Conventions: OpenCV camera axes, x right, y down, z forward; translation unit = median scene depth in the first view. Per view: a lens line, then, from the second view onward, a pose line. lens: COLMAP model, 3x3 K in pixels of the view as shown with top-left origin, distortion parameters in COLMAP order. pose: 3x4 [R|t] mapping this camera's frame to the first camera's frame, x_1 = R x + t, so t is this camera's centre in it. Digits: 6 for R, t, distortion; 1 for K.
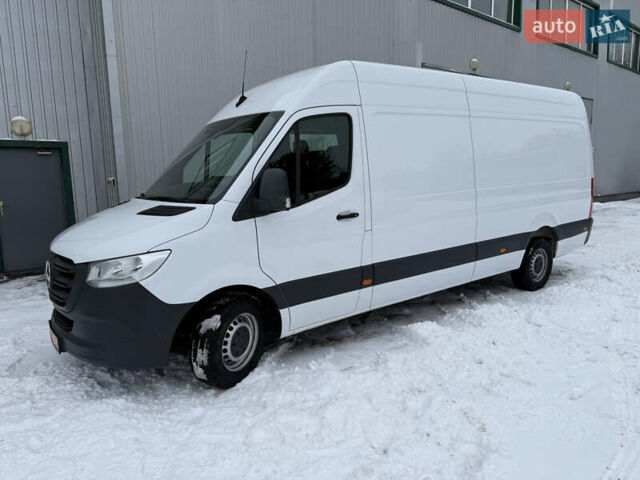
lens RADIAL K [[434.5, 0, 320.0], [0, 434.5, 240.0], [0, 0, 1]] dist [0.085488, -0.084477]
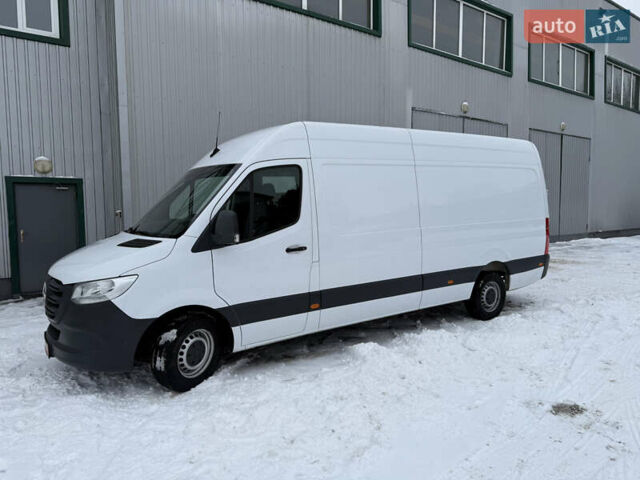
lens RADIAL K [[434.5, 0, 320.0], [0, 434.5, 240.0], [0, 0, 1]] dist [0.085488, -0.084477]
pose [[0.998792, 0.017762, -0.045820, 0.190722], [-0.020772, 0.997599, -0.066071, -0.004131], [0.044536, 0.066943, 0.996762, -0.191189]]
